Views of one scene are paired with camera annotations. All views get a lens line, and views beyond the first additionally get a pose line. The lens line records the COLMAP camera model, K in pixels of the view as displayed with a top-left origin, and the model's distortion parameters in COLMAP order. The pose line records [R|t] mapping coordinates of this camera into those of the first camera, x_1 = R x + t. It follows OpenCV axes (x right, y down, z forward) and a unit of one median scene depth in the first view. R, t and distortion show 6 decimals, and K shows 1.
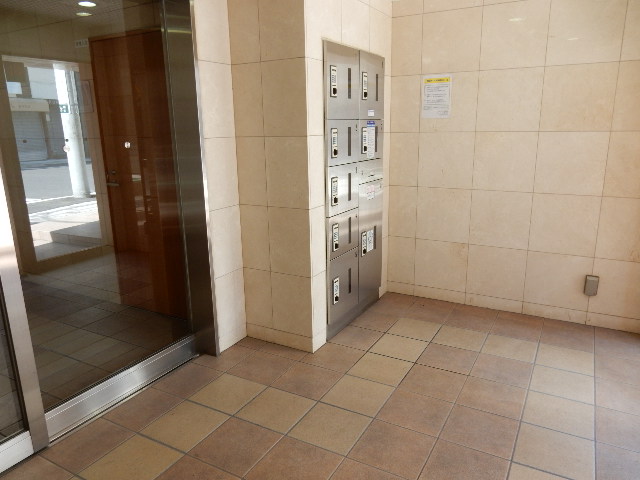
lens RADIAL K [[467.4, 0, 319.3], [0, 467.4, 240.9], [0, 0, 1]] dist [-0.010180, -0.001714]
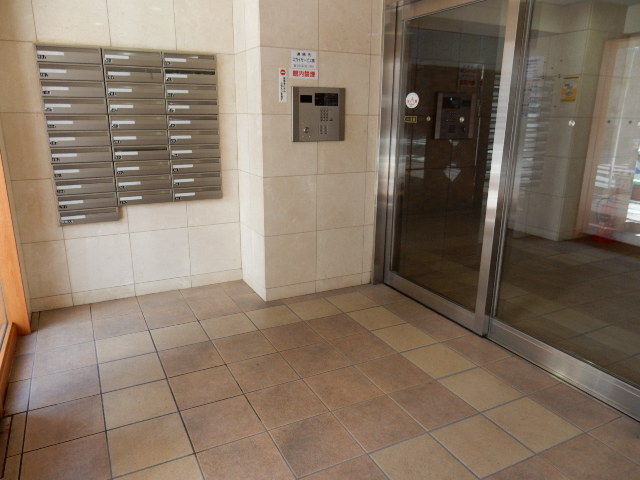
lens RADIAL K [[467.4, 0, 319.1], [0, 467.4, 240.6], [0, 0, 1]] dist [-0.010180, -0.001714]
pose [[-0.550354, 0.238220, -0.800226, 0.893758], [-0.192440, 0.896436, 0.399211, -0.340163], [0.812451, 0.373703, -0.447514, 1.368066]]
